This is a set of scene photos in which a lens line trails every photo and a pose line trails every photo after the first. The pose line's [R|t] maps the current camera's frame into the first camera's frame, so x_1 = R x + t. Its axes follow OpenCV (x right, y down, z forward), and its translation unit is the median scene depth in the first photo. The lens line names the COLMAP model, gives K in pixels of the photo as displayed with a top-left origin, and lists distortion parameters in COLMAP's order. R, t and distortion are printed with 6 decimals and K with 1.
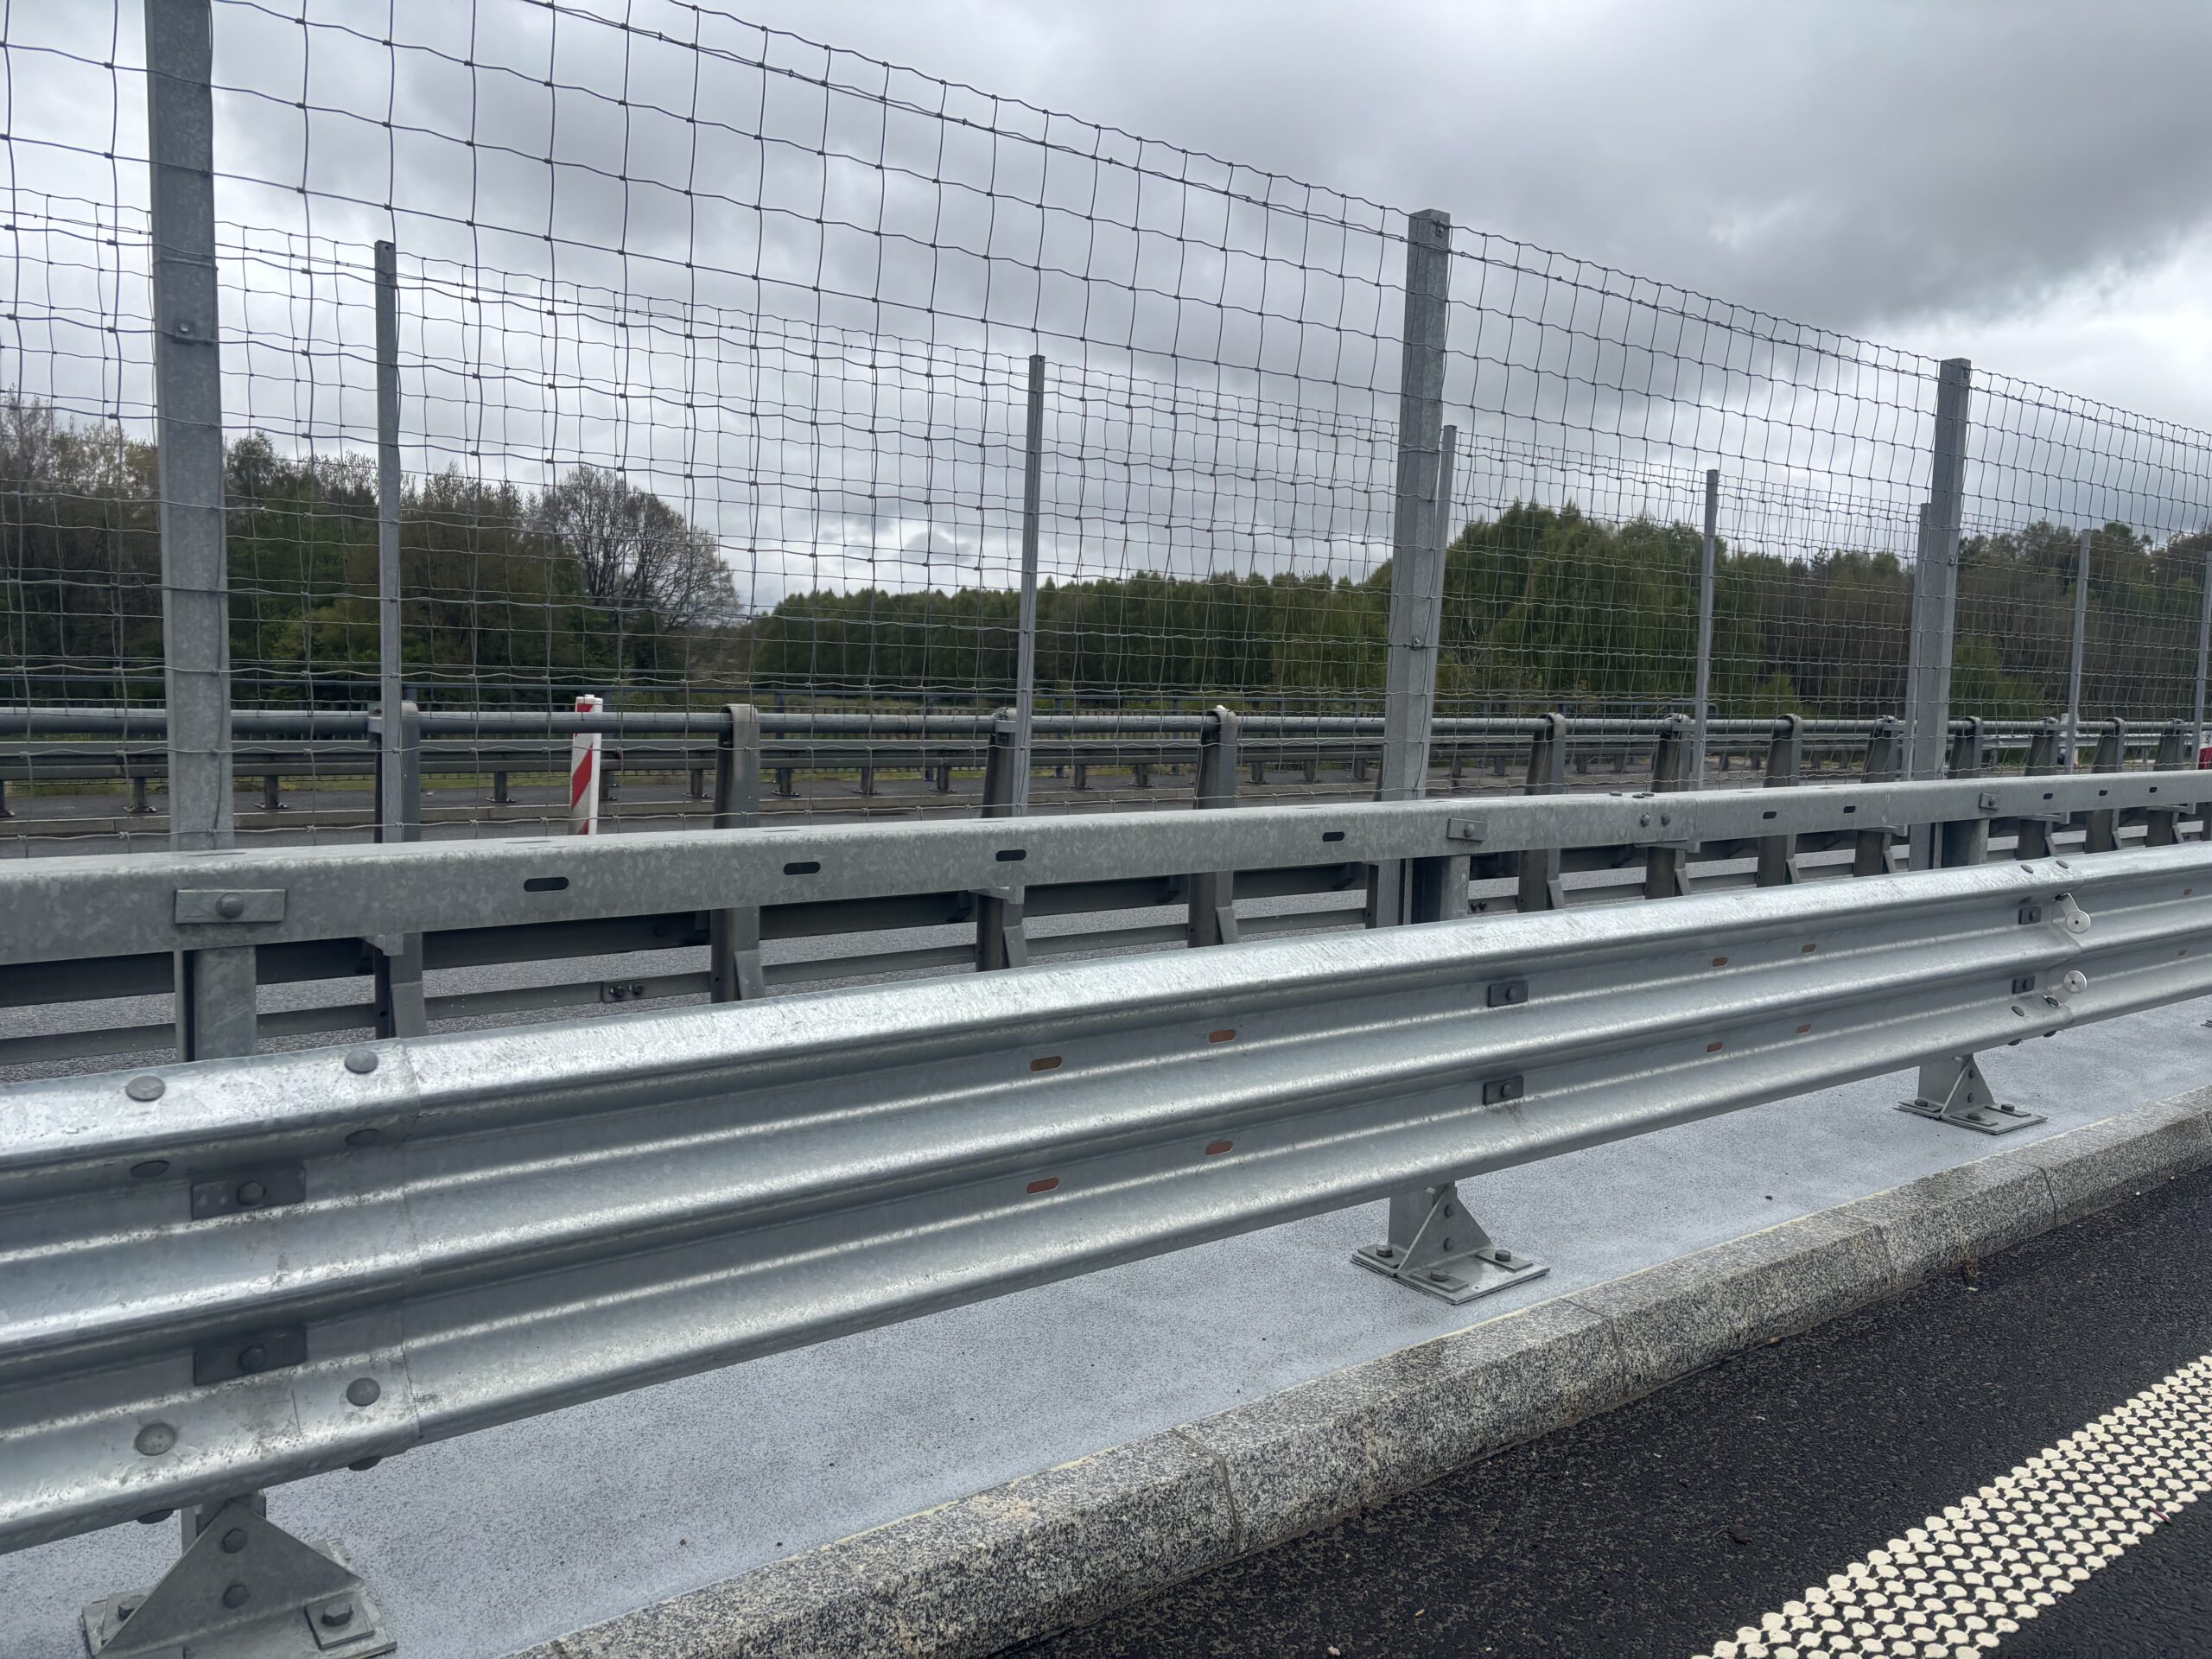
lens RADIAL K [[1603.8, 0, 1103.6], [0, 1603.8, 777.8], [0, 0, 1]] dist [0.048438, -0.038229]
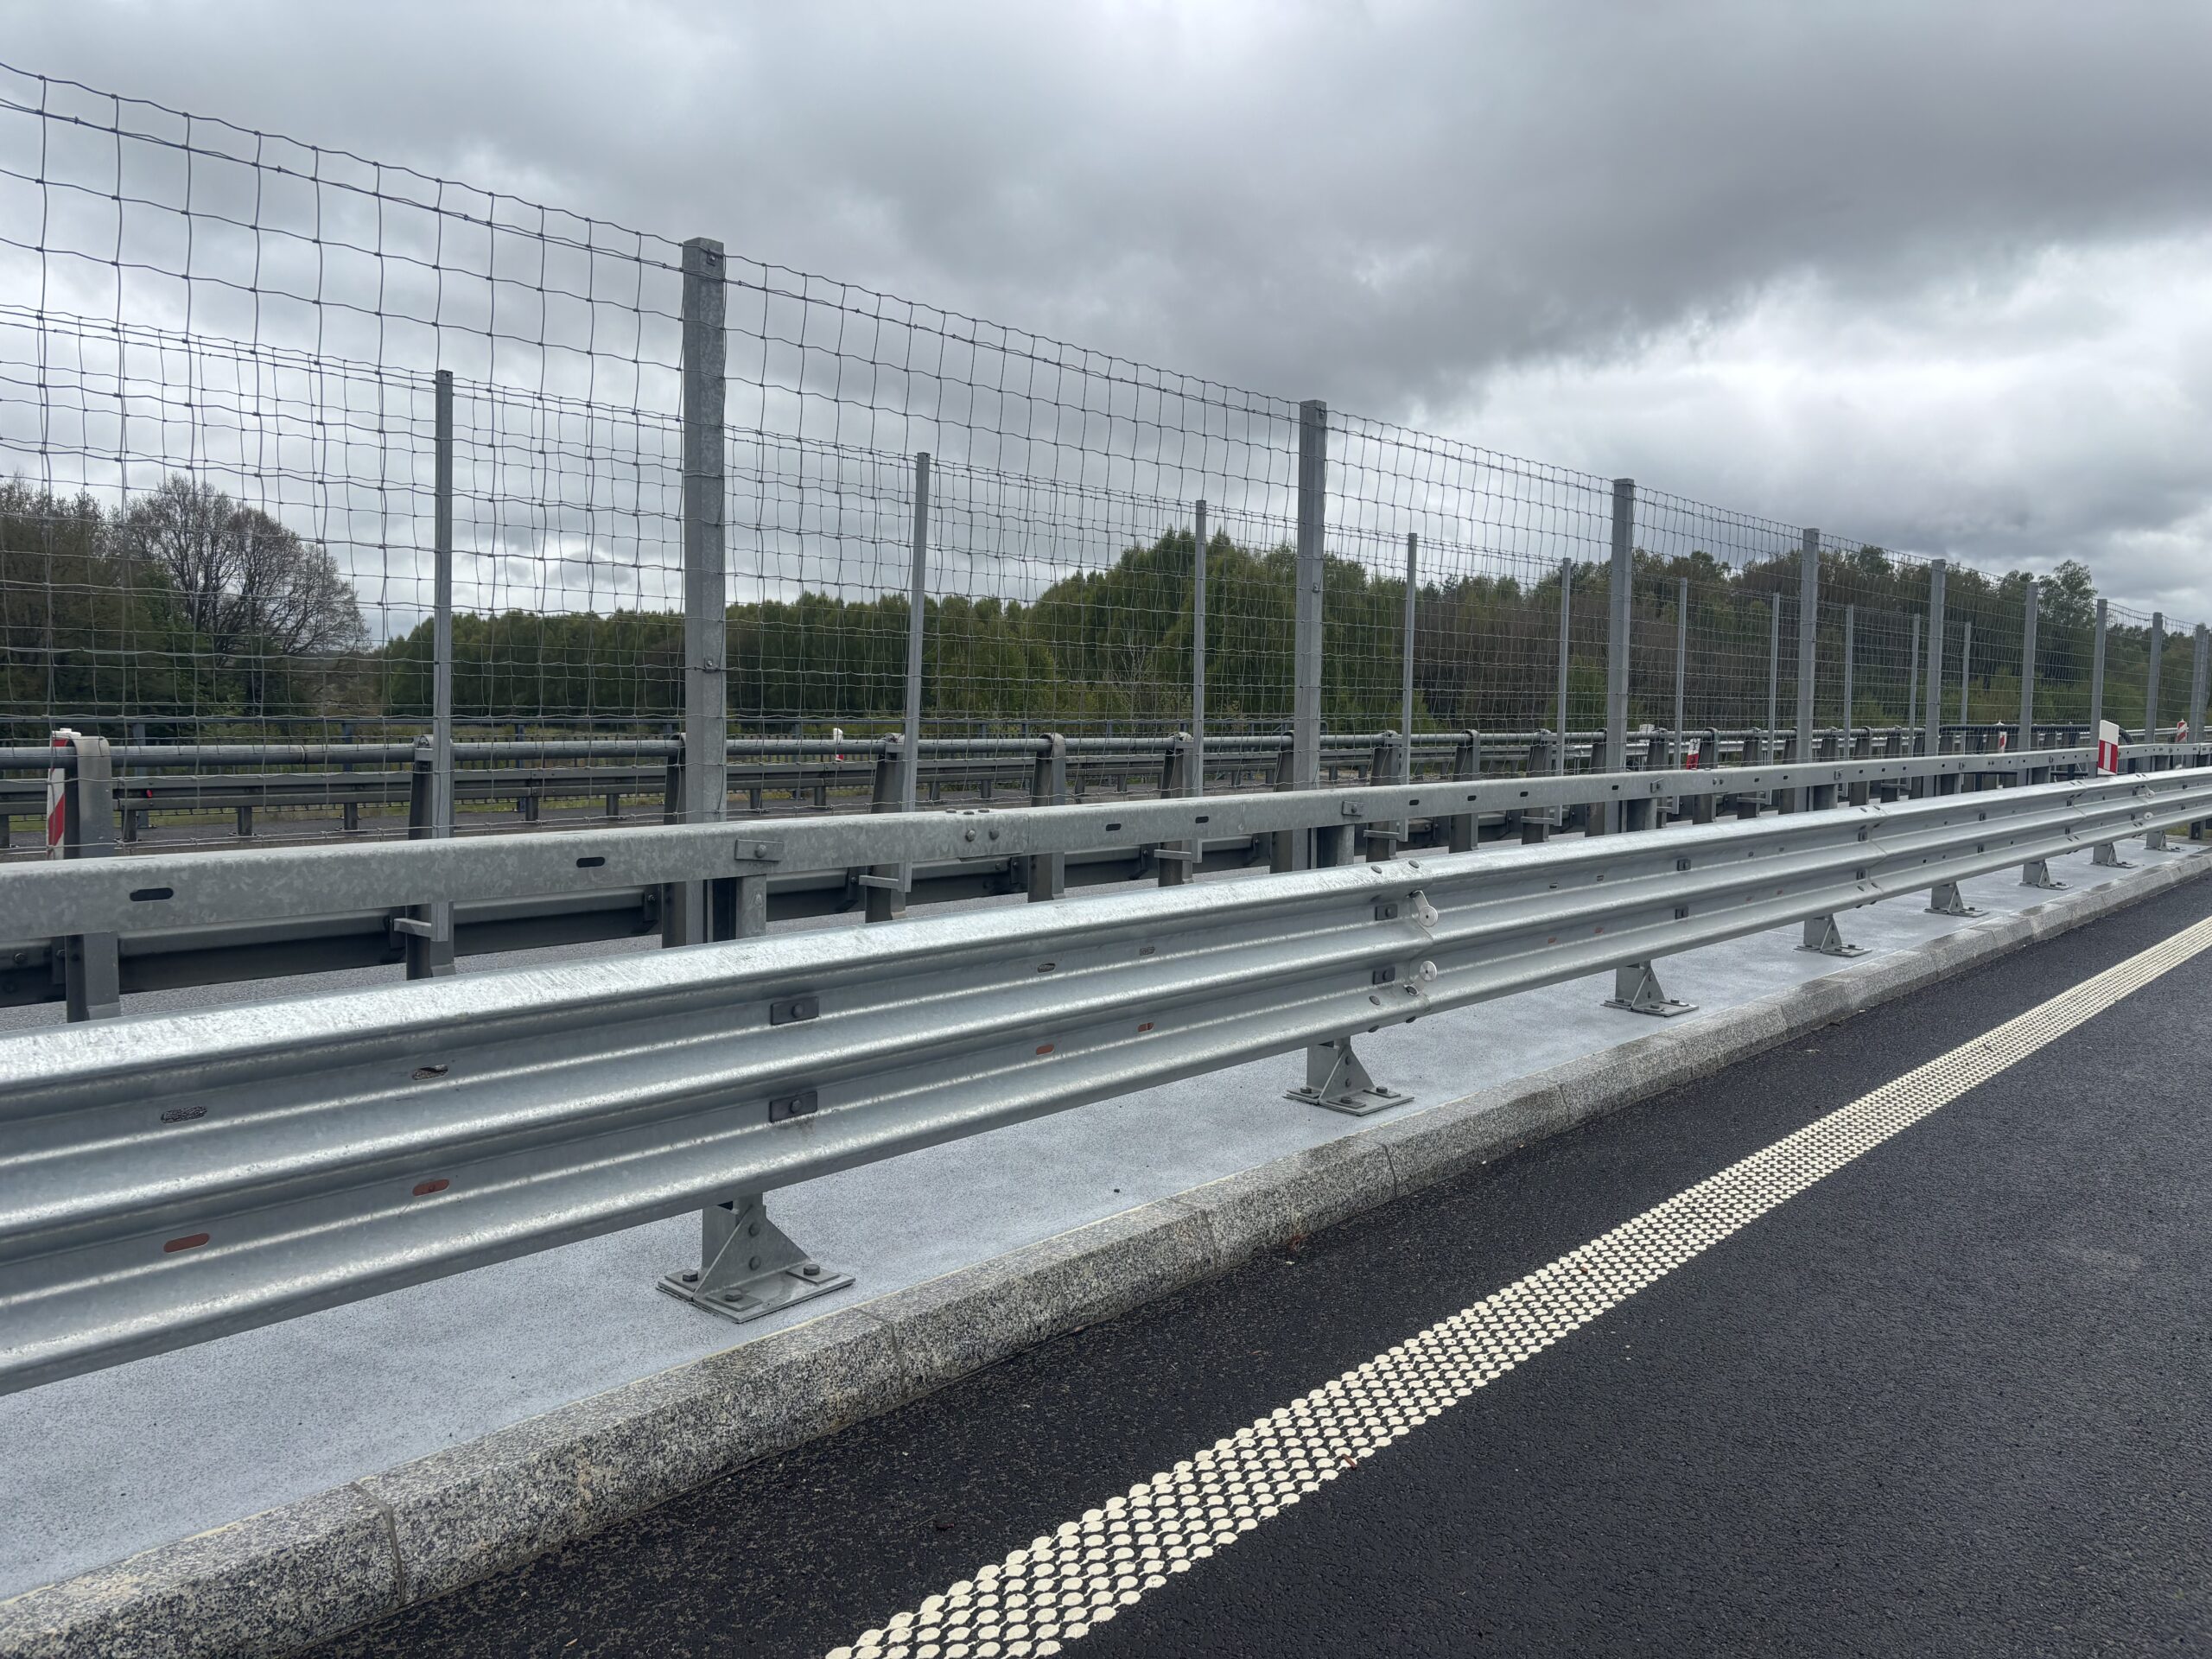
lens RADIAL K [[1603.8, 0, 1103.6], [0, 1603.8, 777.8], [0, 0, 1]] dist [0.048438, -0.038229]
pose [[0.982742, -0.021666, 0.183710, 0.247969], [0.024207, 0.999640, -0.011603, 0.003488], [-0.183392, 0.015850, 0.982912, -0.033632]]
